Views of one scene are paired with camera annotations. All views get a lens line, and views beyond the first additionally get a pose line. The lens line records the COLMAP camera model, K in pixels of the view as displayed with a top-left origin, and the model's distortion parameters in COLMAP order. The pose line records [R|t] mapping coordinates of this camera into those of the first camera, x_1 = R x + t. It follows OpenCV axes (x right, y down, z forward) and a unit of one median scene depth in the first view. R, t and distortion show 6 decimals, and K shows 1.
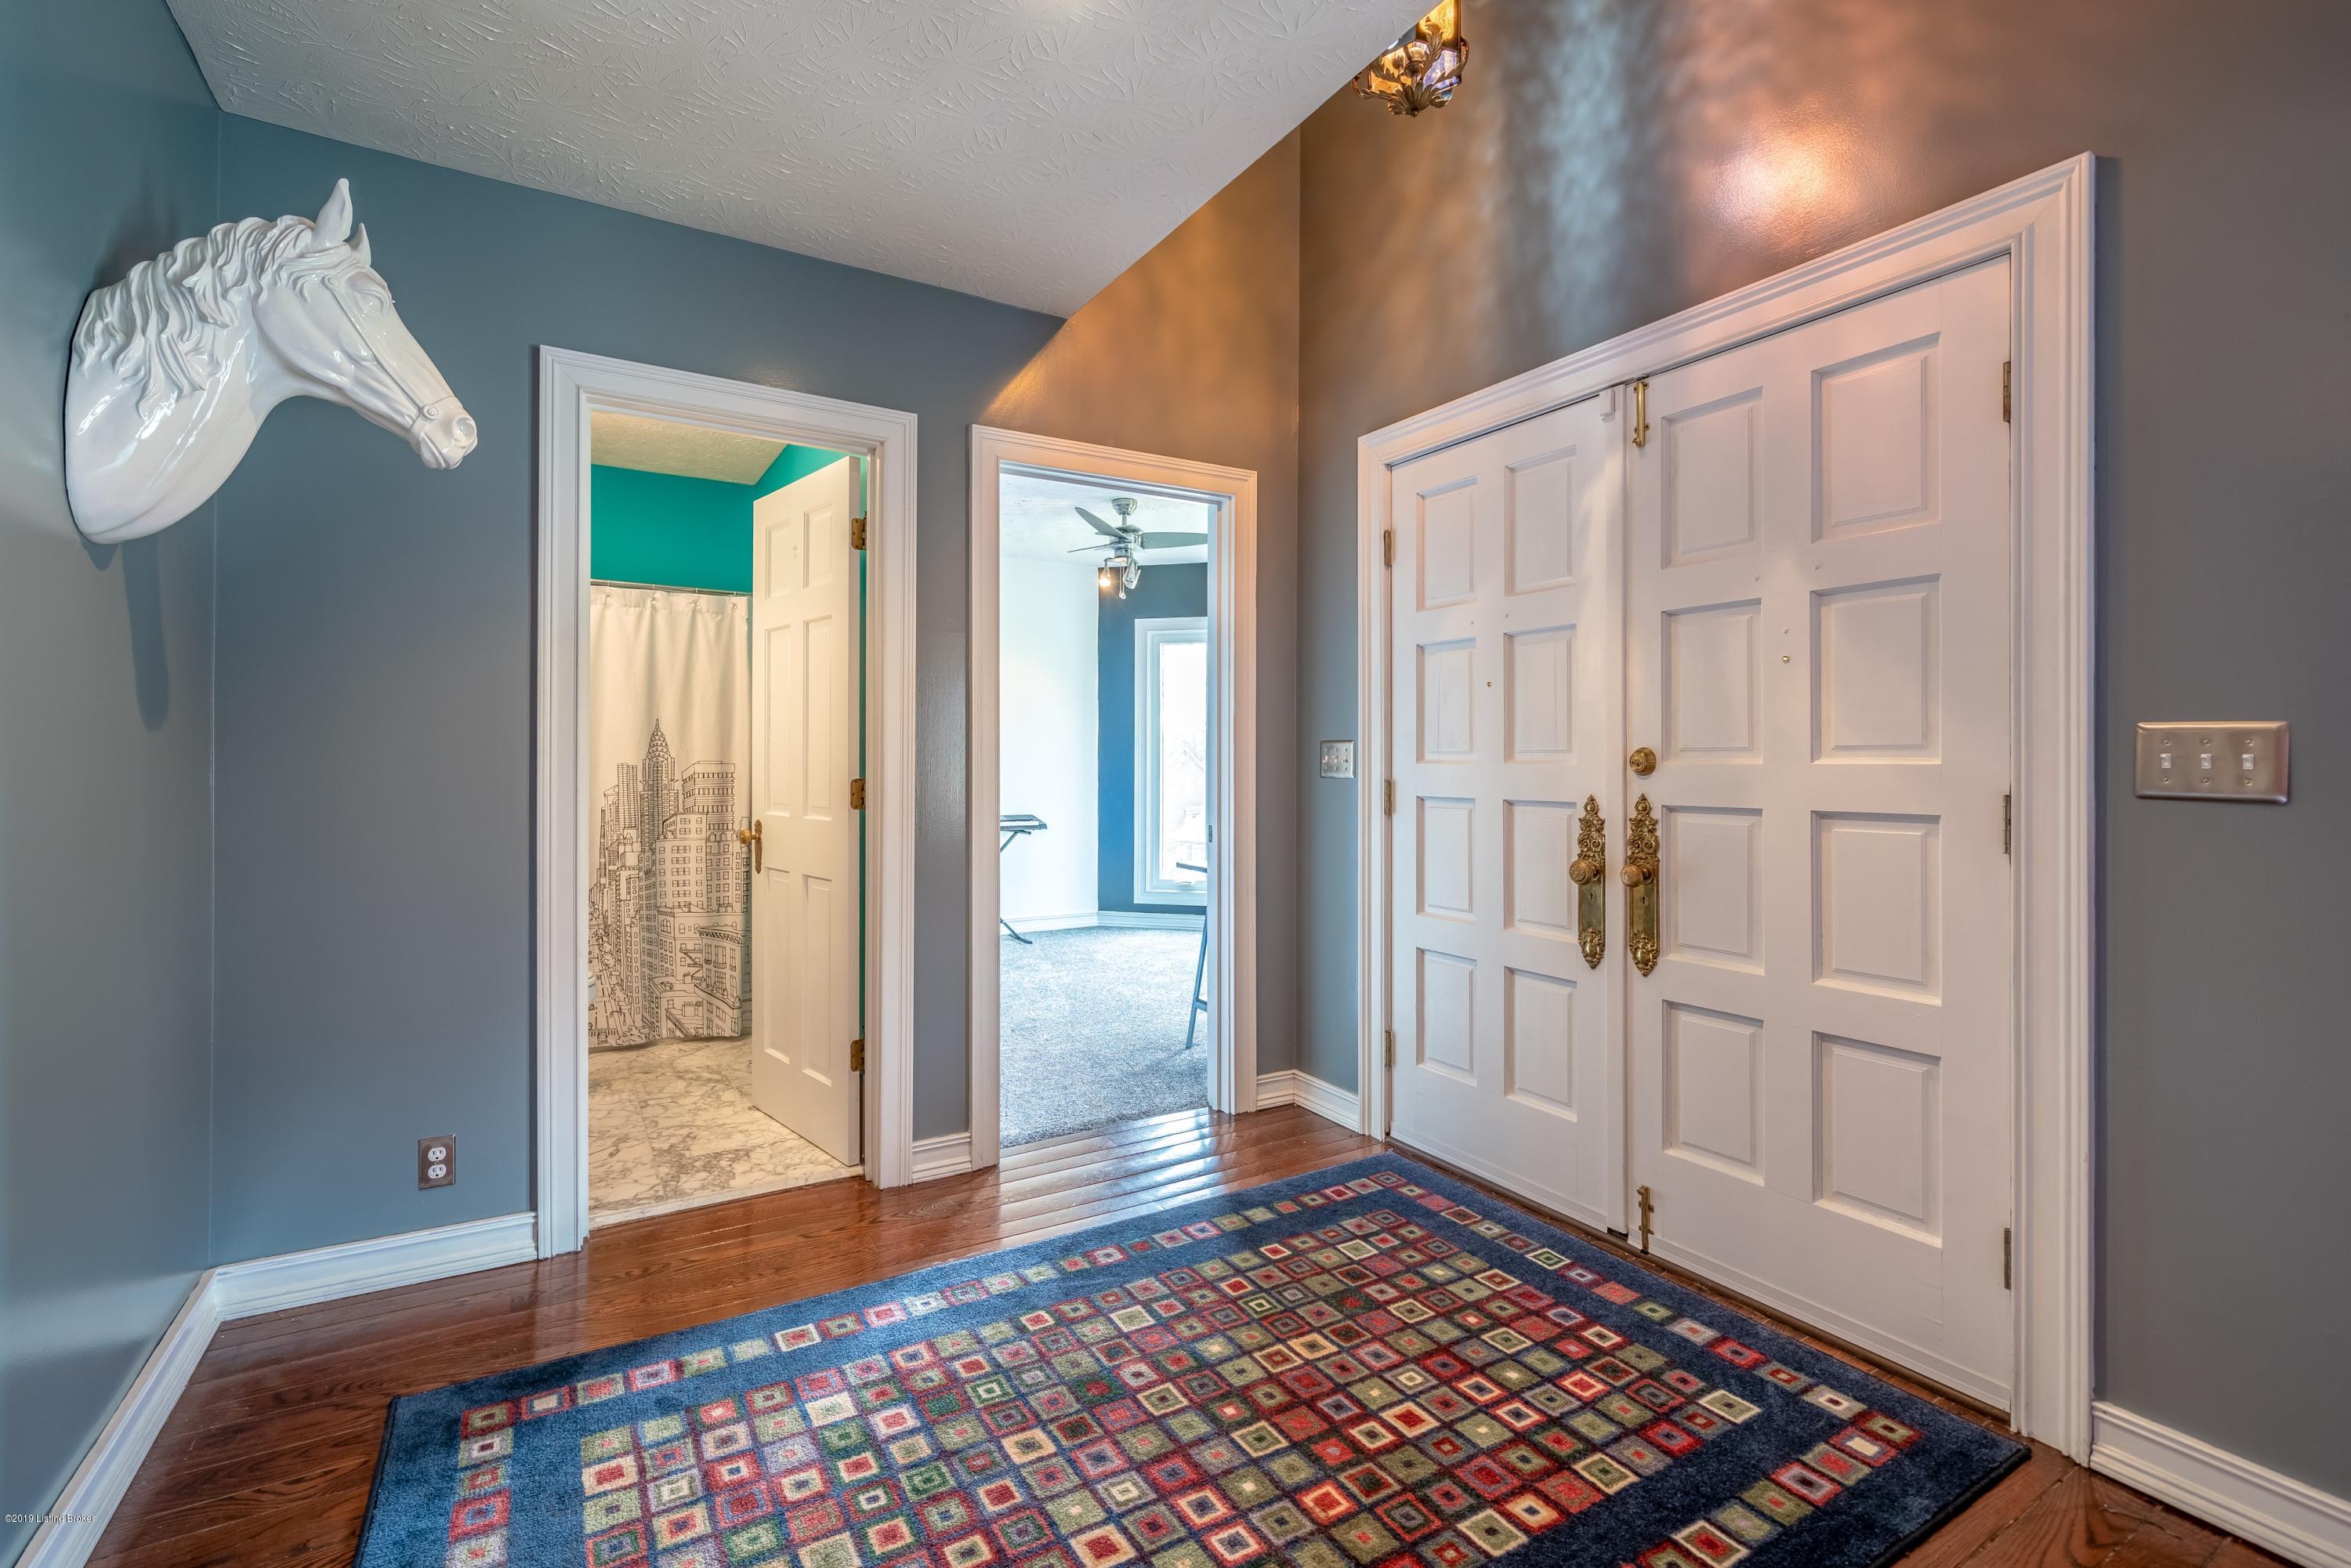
lens RADIAL K [[1041.8, 0, 1178.1], [0, 1041.8, 775.9], [0, 0, 1]] dist [0.003376, 0.000558]
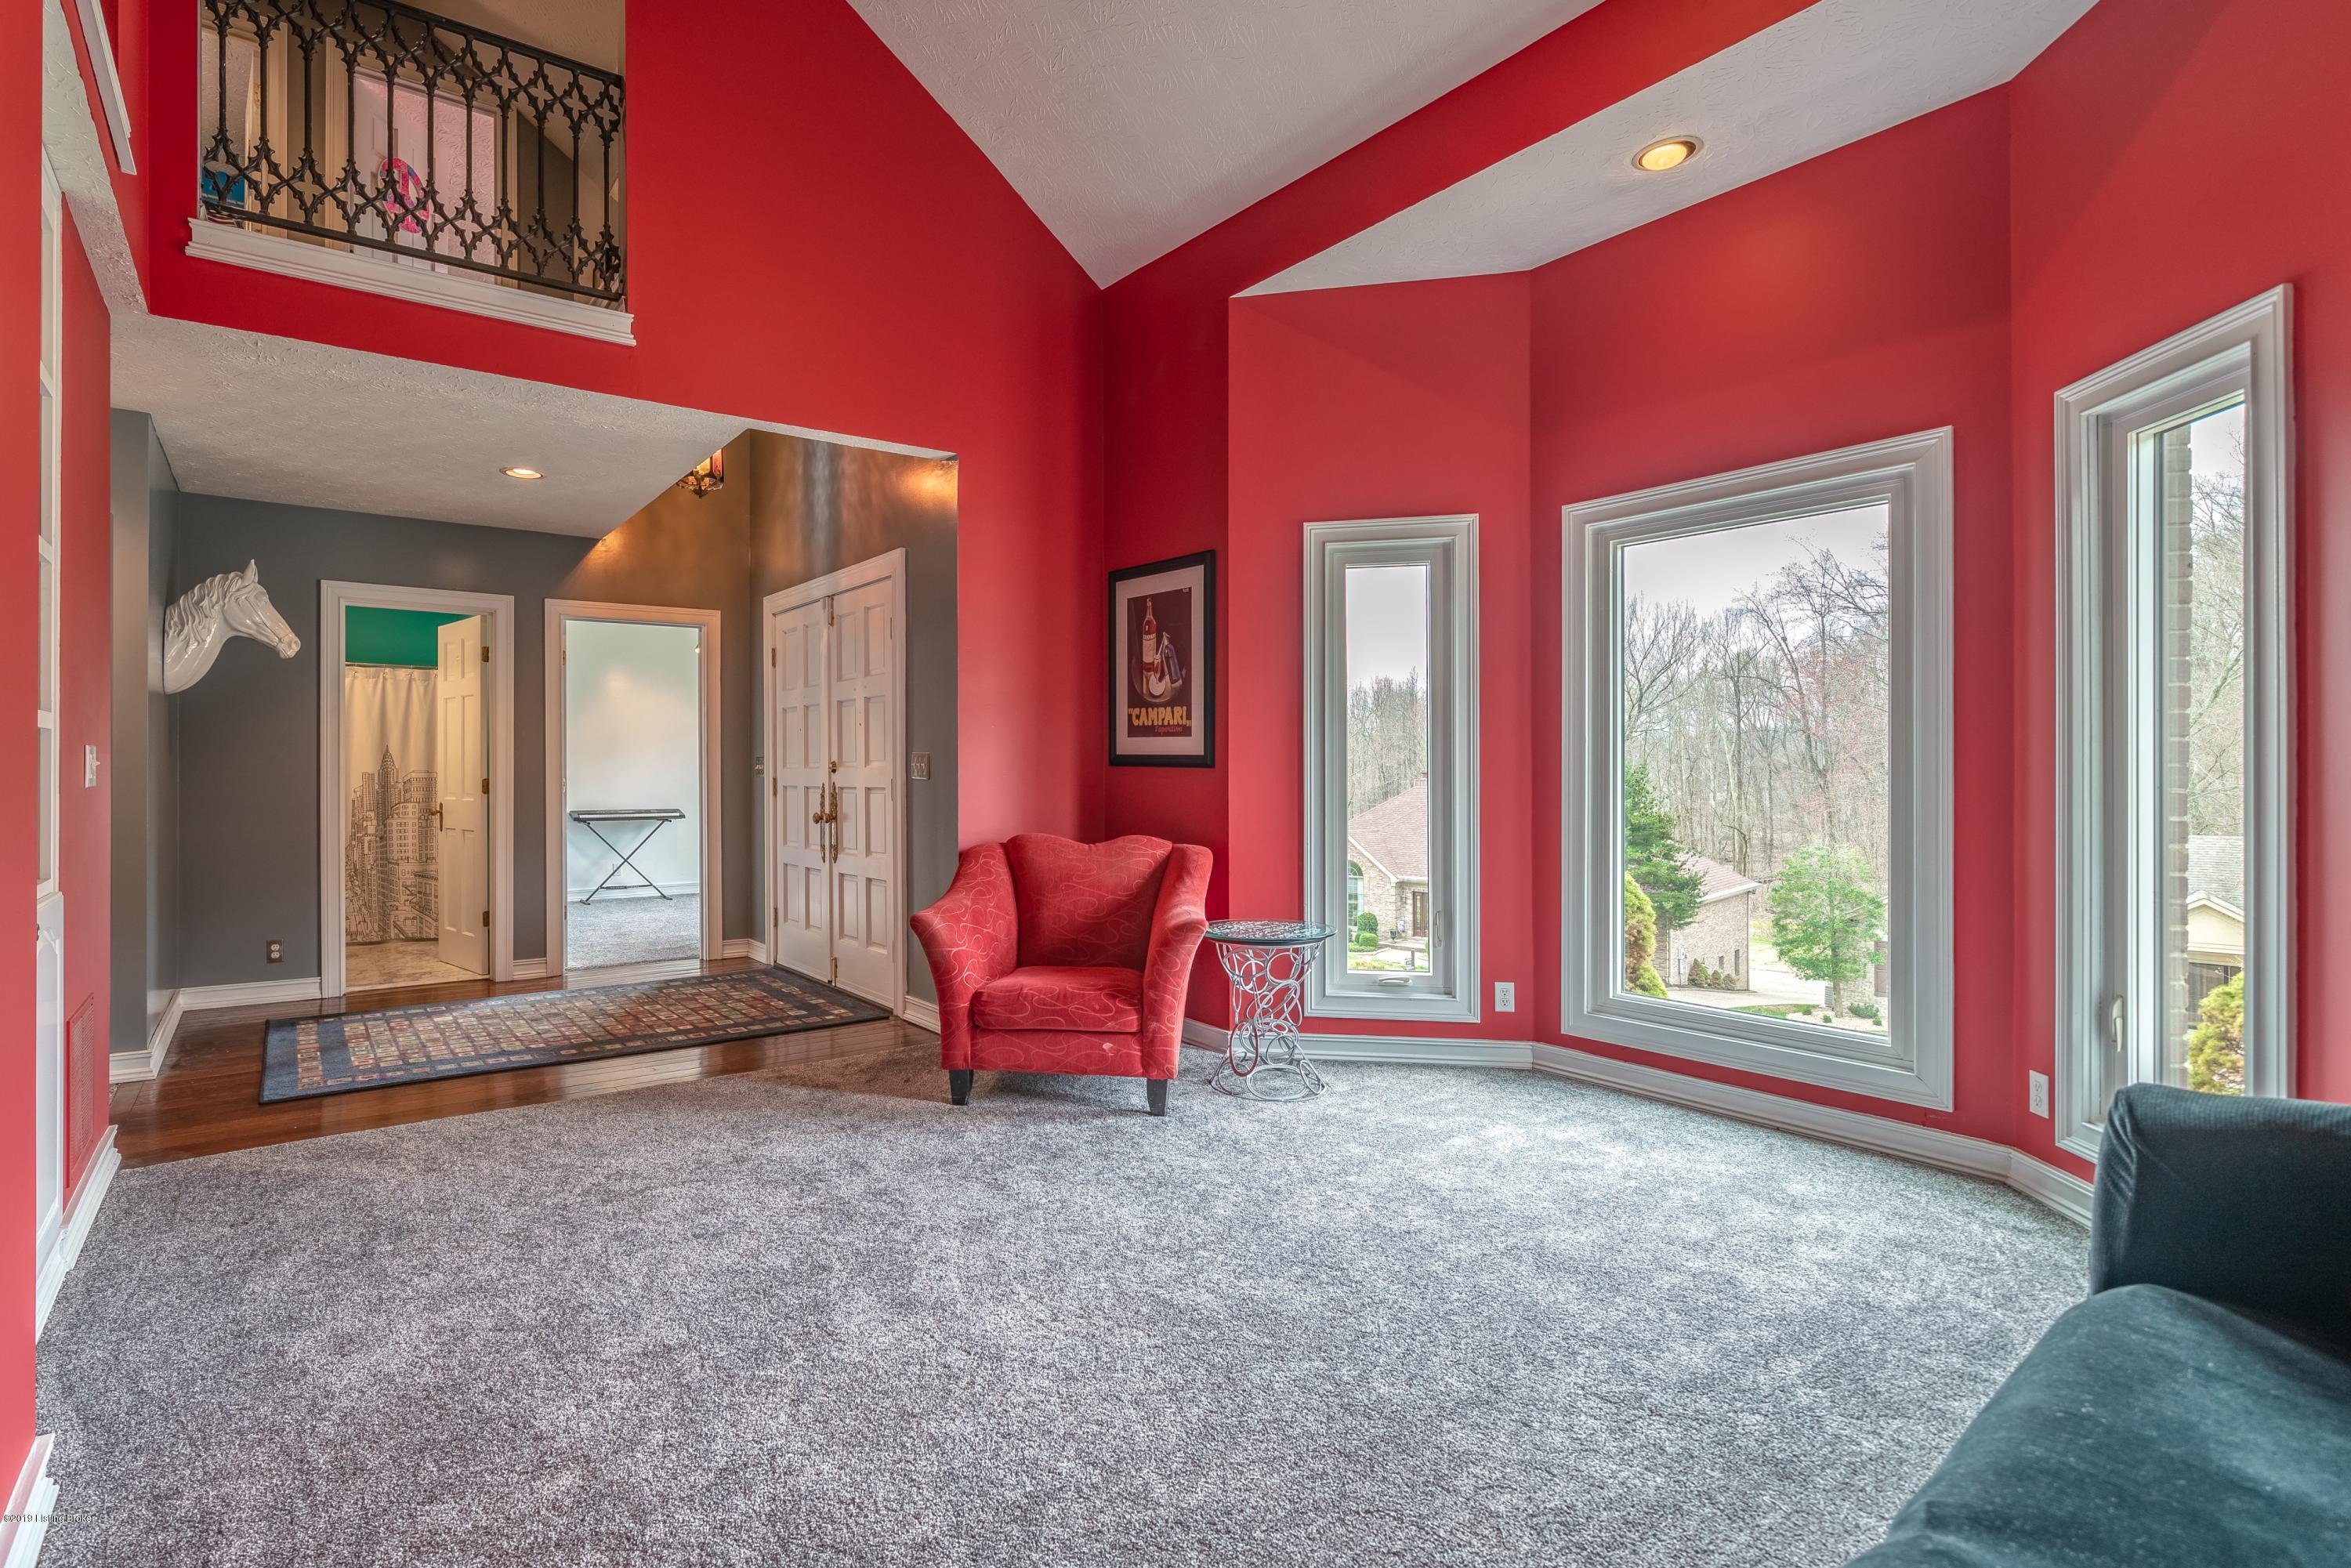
lens RADIAL K [[1287.6, 0, 1175.5], [0, 1287.6, 784.0], [0, 0, 1]] dist [-0.003716, -0.001178]
pose [[0.998165, -0.006723, 0.060186, 0.794082], [0.006900, 0.999972, -0.002728, 0.026436], [-0.060166, 0.003138, 0.998183, -1.409299]]
